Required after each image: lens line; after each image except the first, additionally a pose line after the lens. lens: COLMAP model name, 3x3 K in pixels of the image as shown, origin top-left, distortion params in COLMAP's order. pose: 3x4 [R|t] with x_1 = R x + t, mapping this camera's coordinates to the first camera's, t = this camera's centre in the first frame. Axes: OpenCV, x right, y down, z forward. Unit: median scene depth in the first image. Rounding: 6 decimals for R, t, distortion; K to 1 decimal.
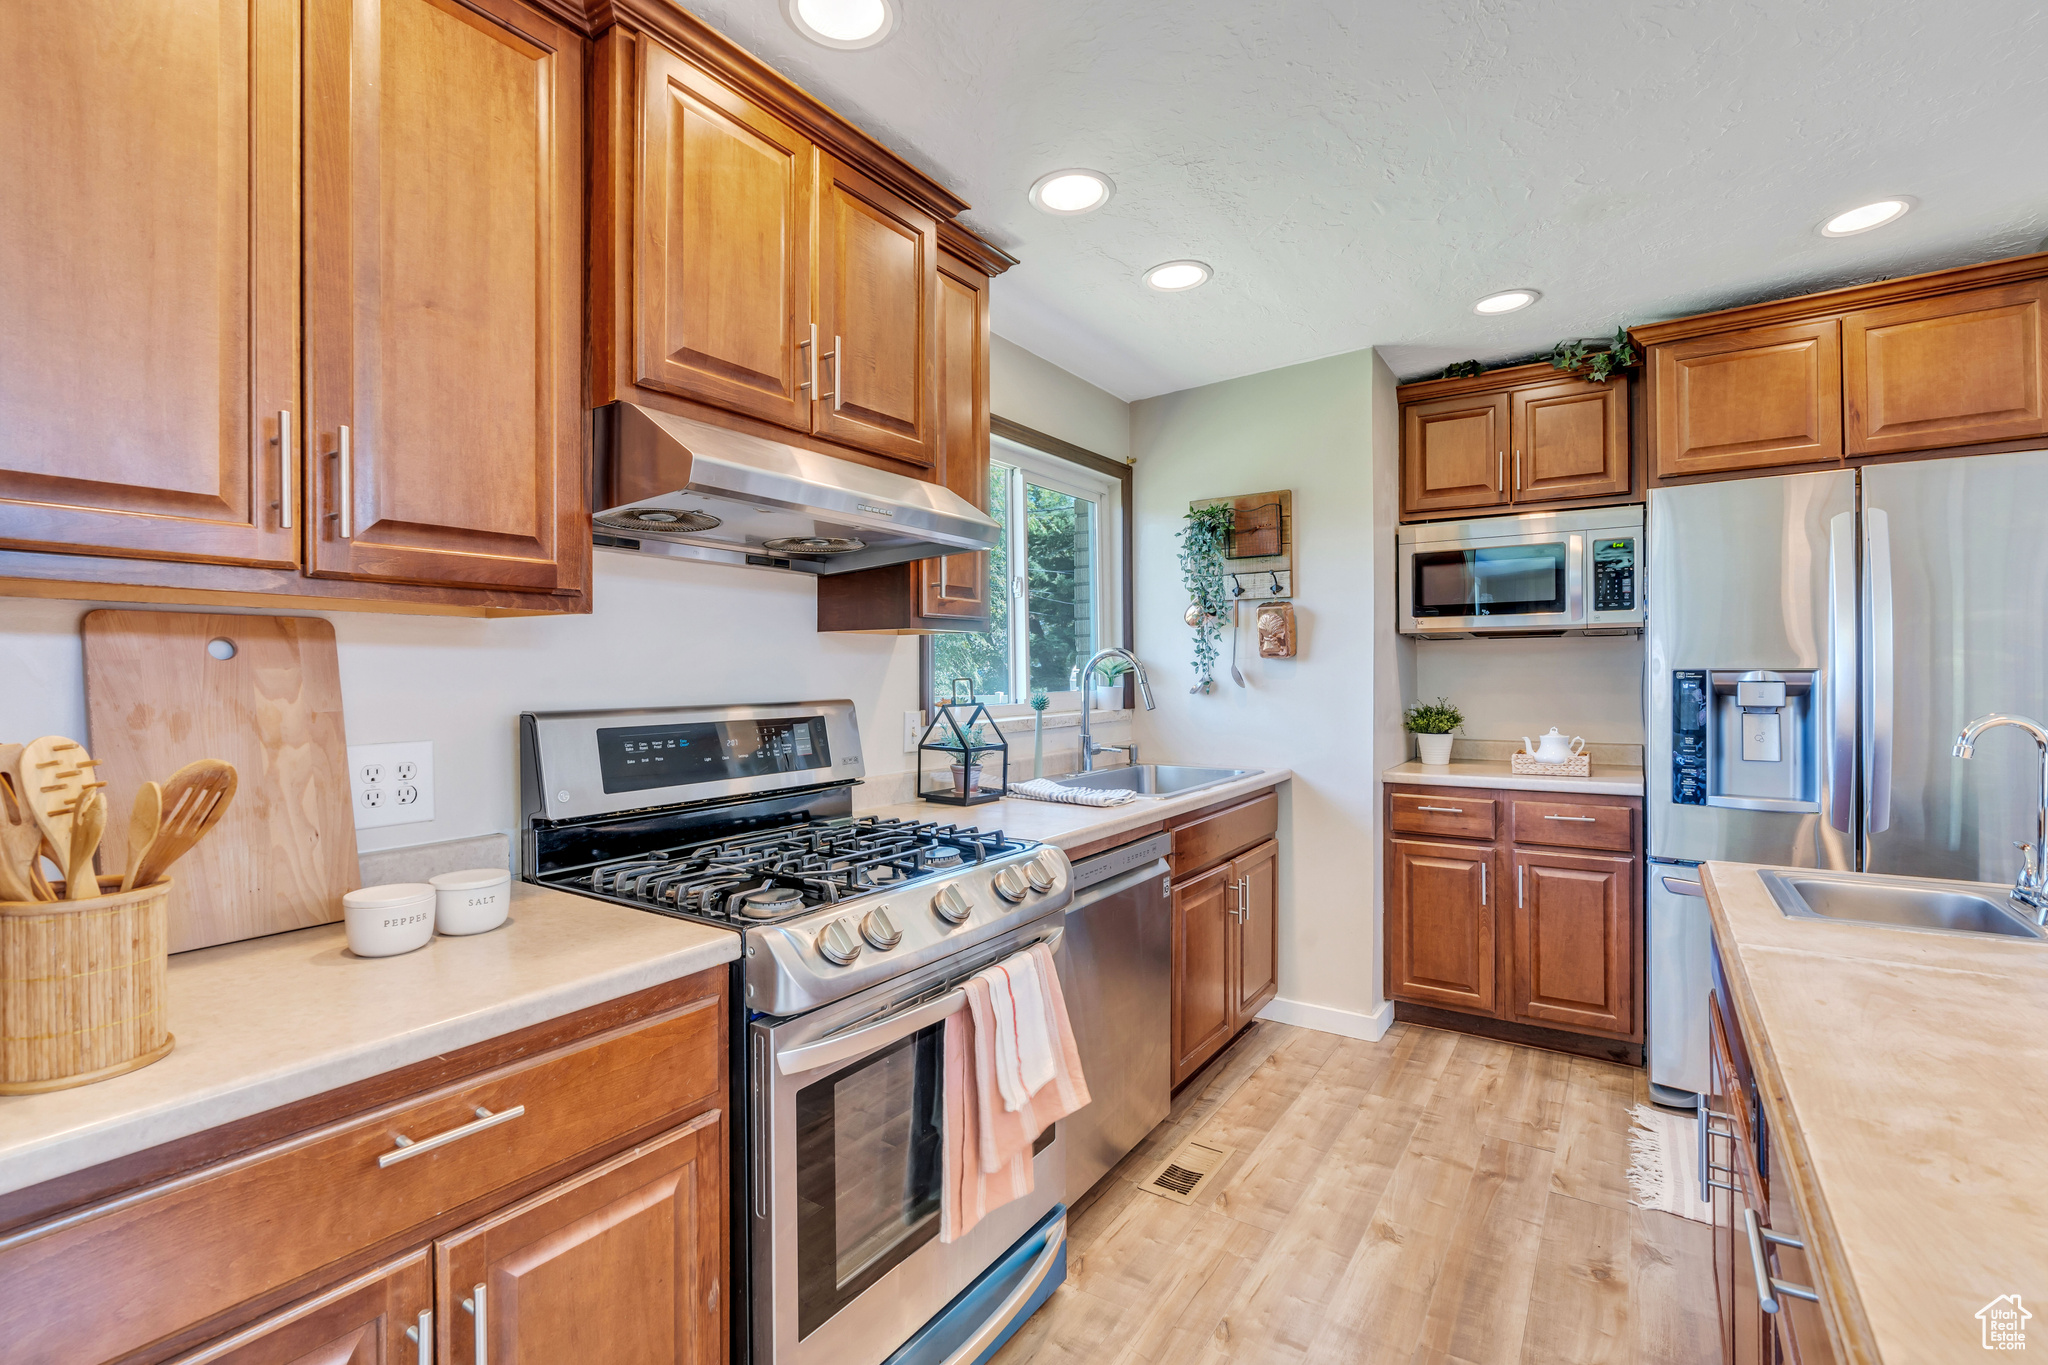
lens RADIAL K [[906.5, 0, 1045.5], [0, 906.5, 683.3], [0, 0, 1]] dist [-0.009376, 0.001211]
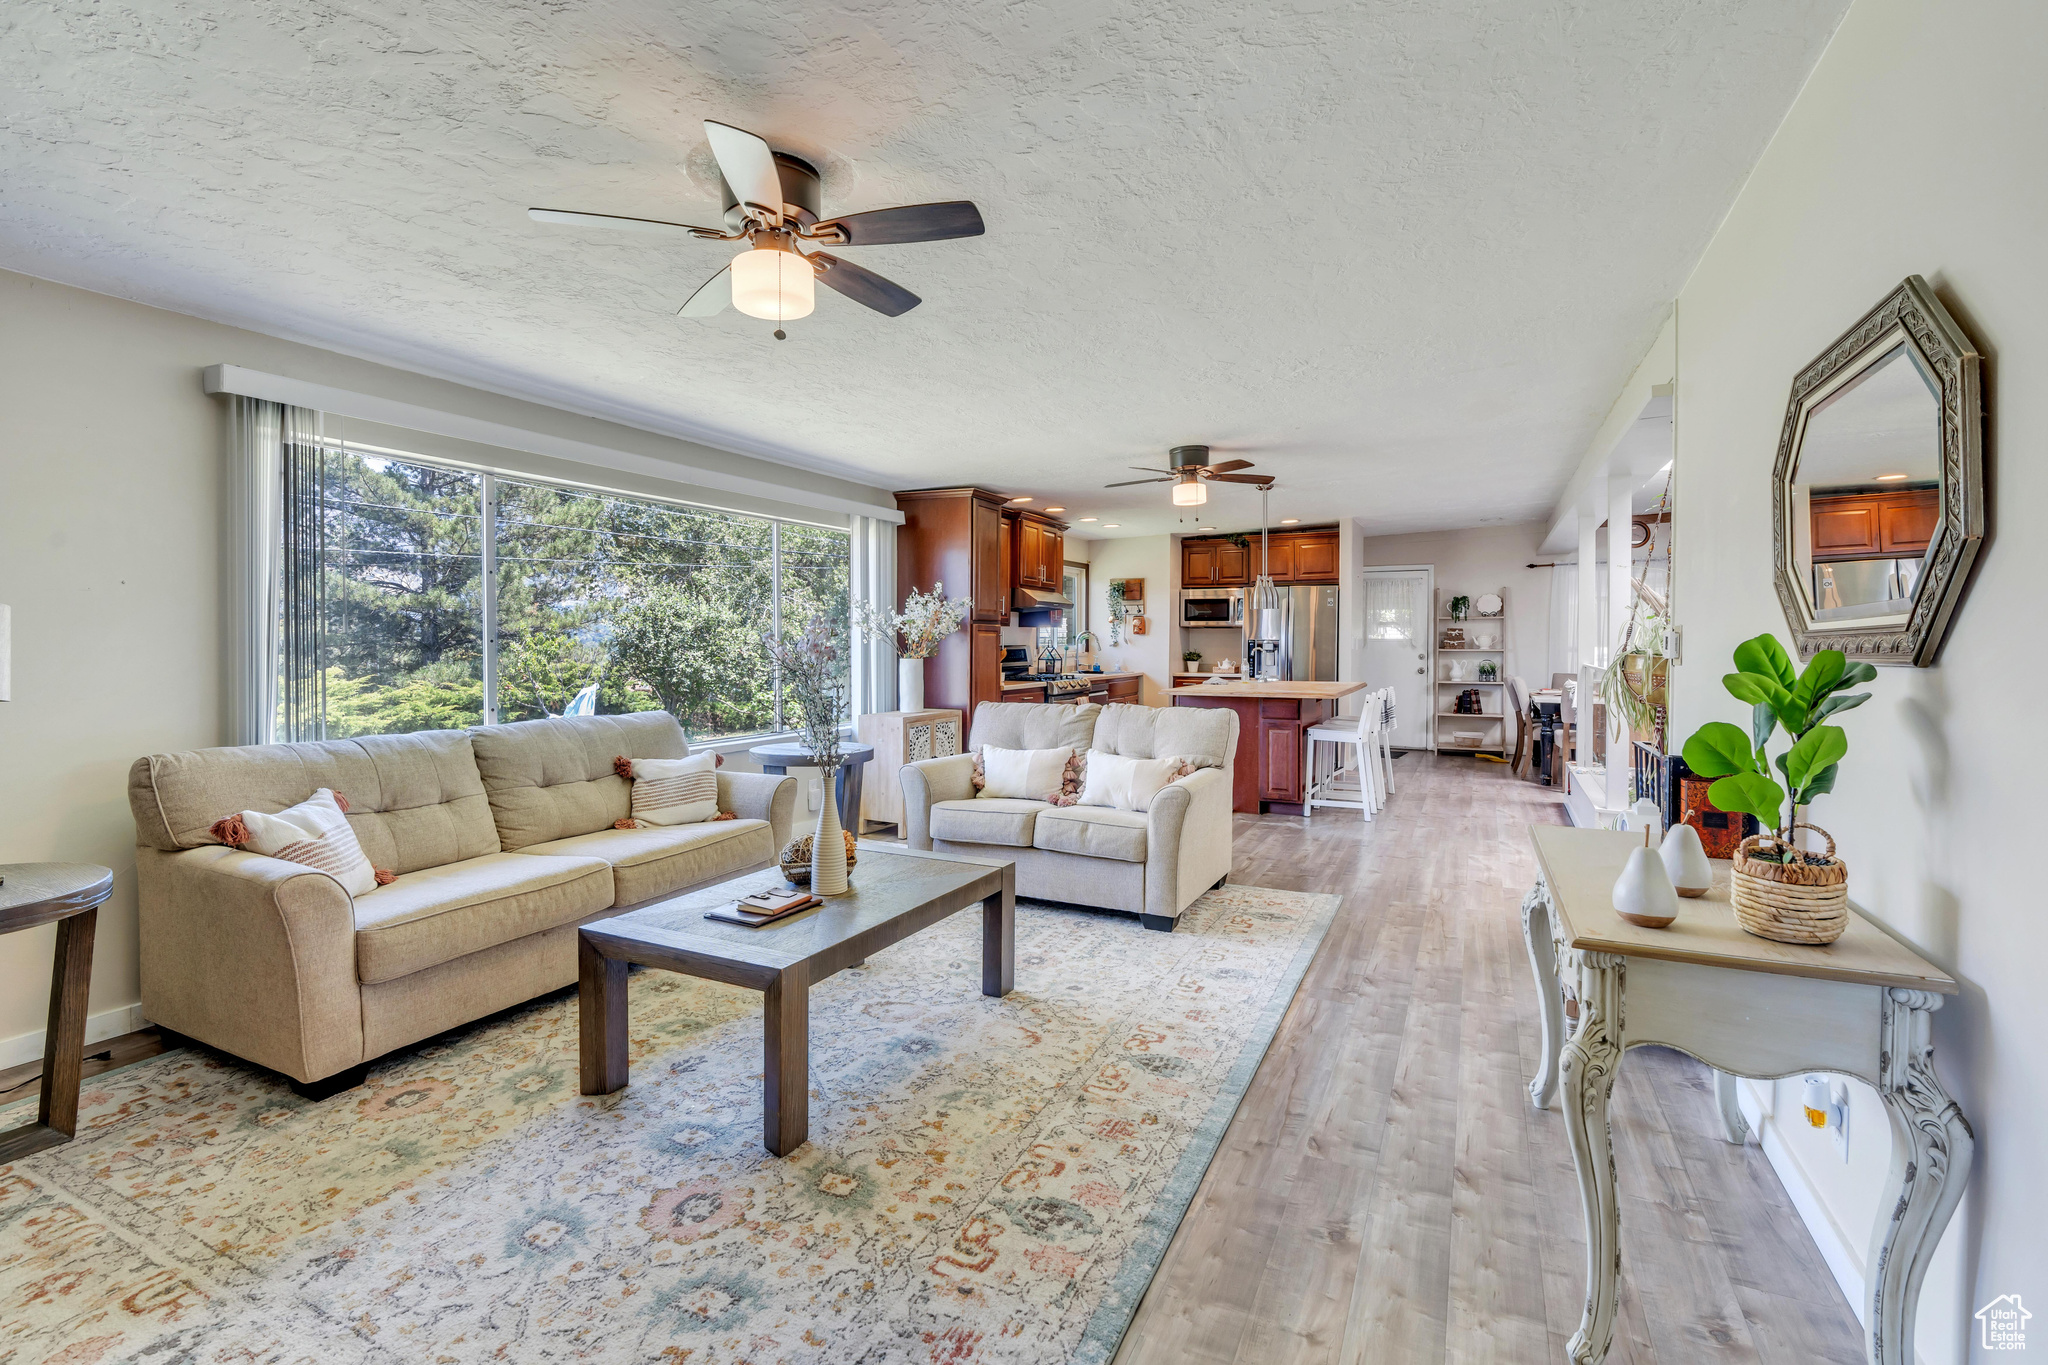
lens RADIAL K [[906.5, 0, 1033.5], [0, 906.5, 692.7], [0, 0, 1]] dist [-0.009376, 0.001211]
pose [[0.993149, 0.002081, 0.116832, -0.840760], [-0.007995, 0.998709, 0.050171, 0.031813], [-0.116577, -0.050762, 0.991884, -3.707732]]
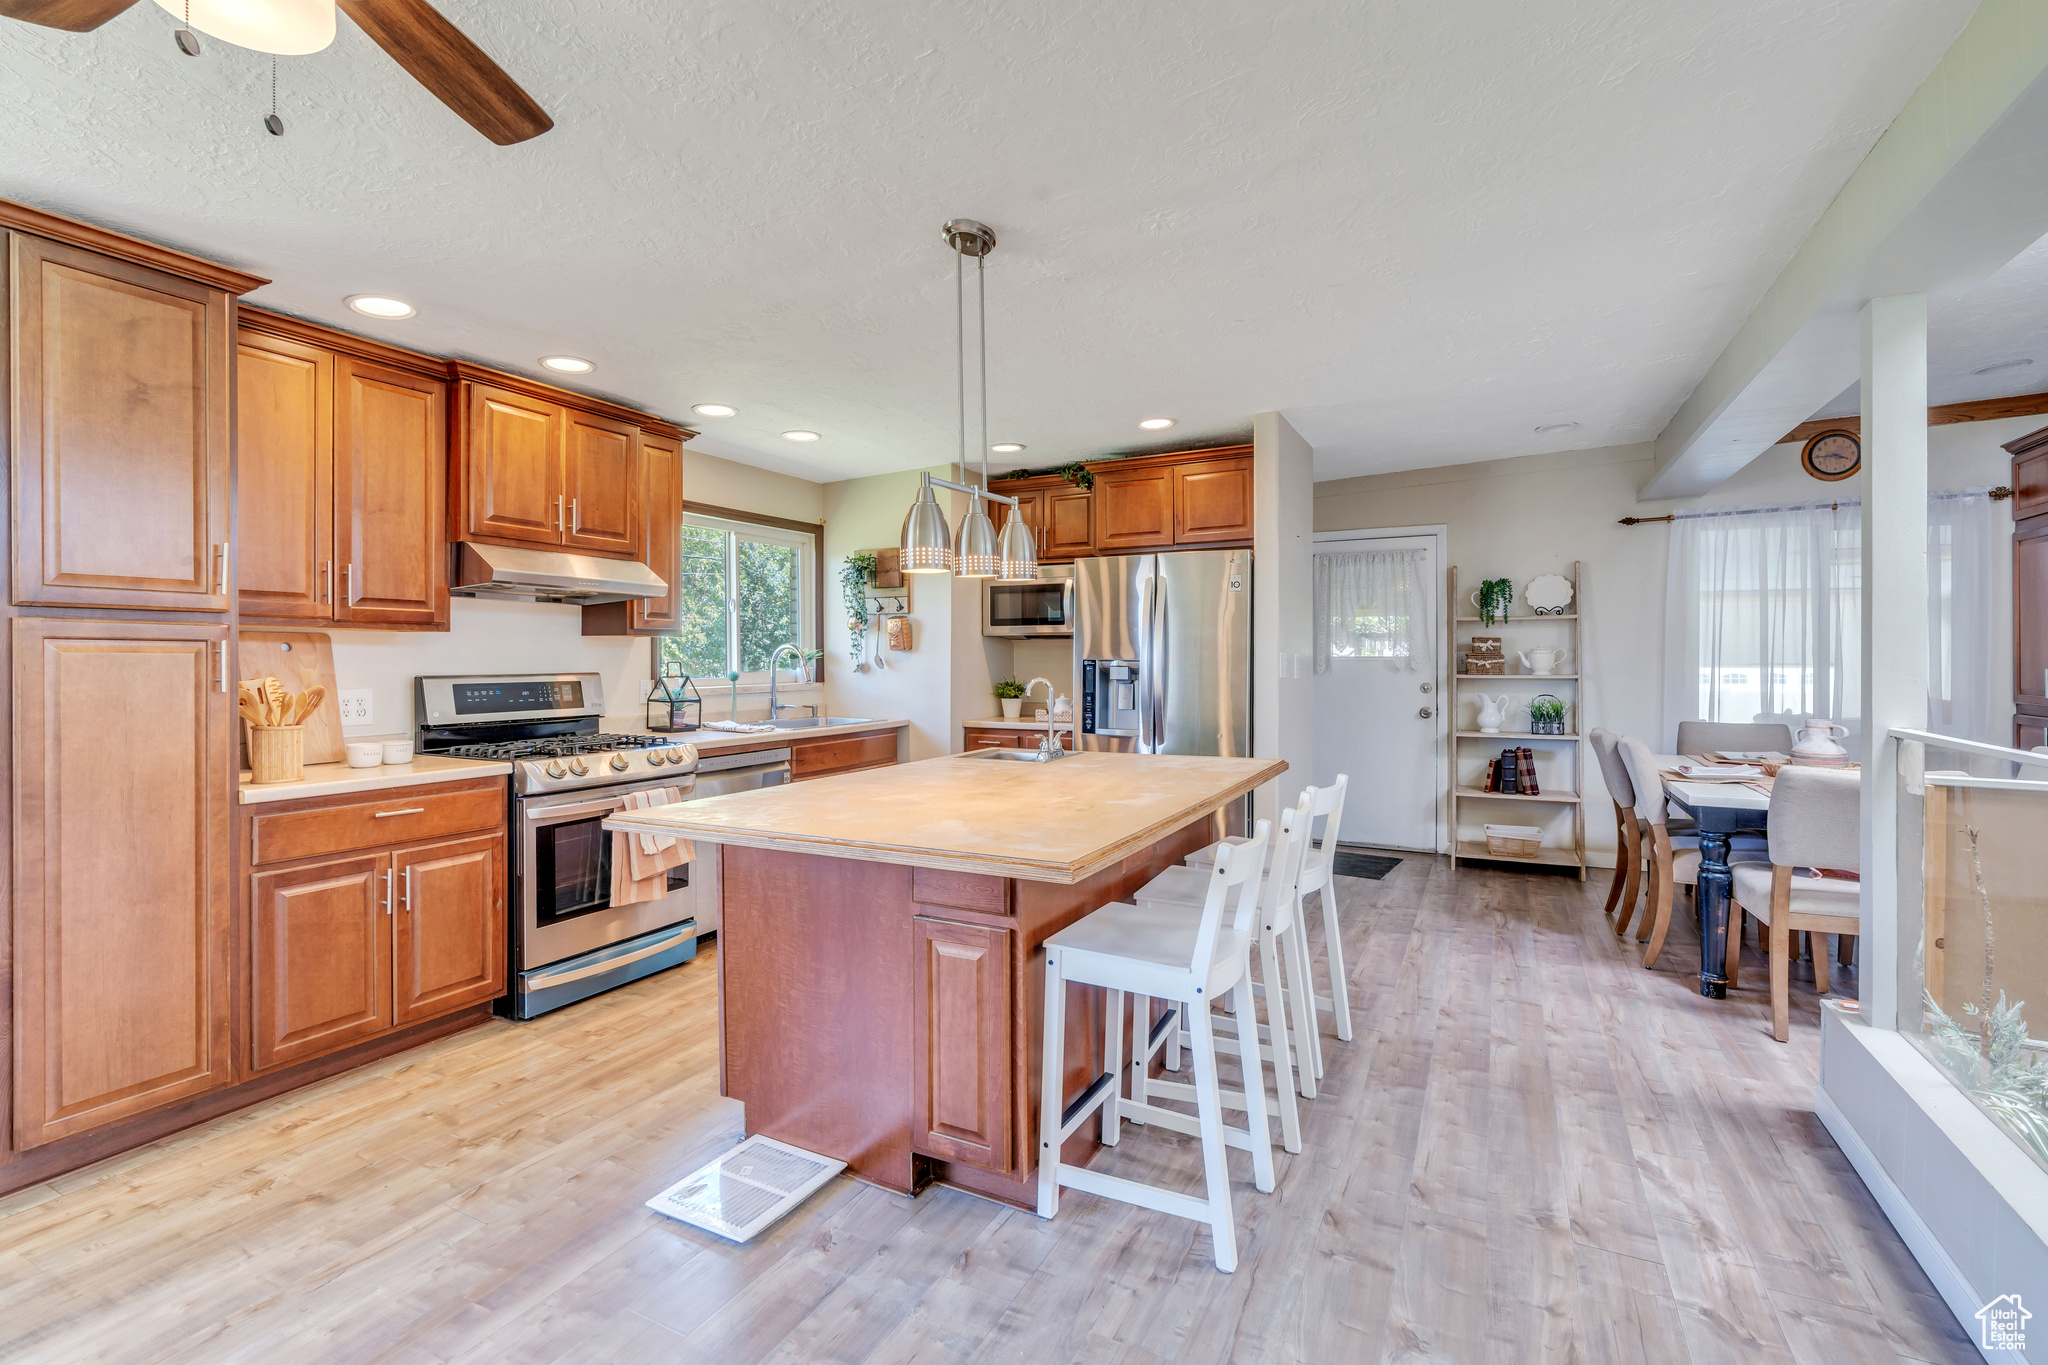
lens RADIAL K [[906.5, 0, 1039.7], [0, 906.5, 672.3], [0, 0, 1]] dist [-0.009376, 0.001211]
pose [[0.994234, 0.004313, 0.107149, 0.632258], [-0.004646, 0.999985, 0.002856, 0.009881], [-0.107135, -0.003337, 0.994239, -1.228334]]
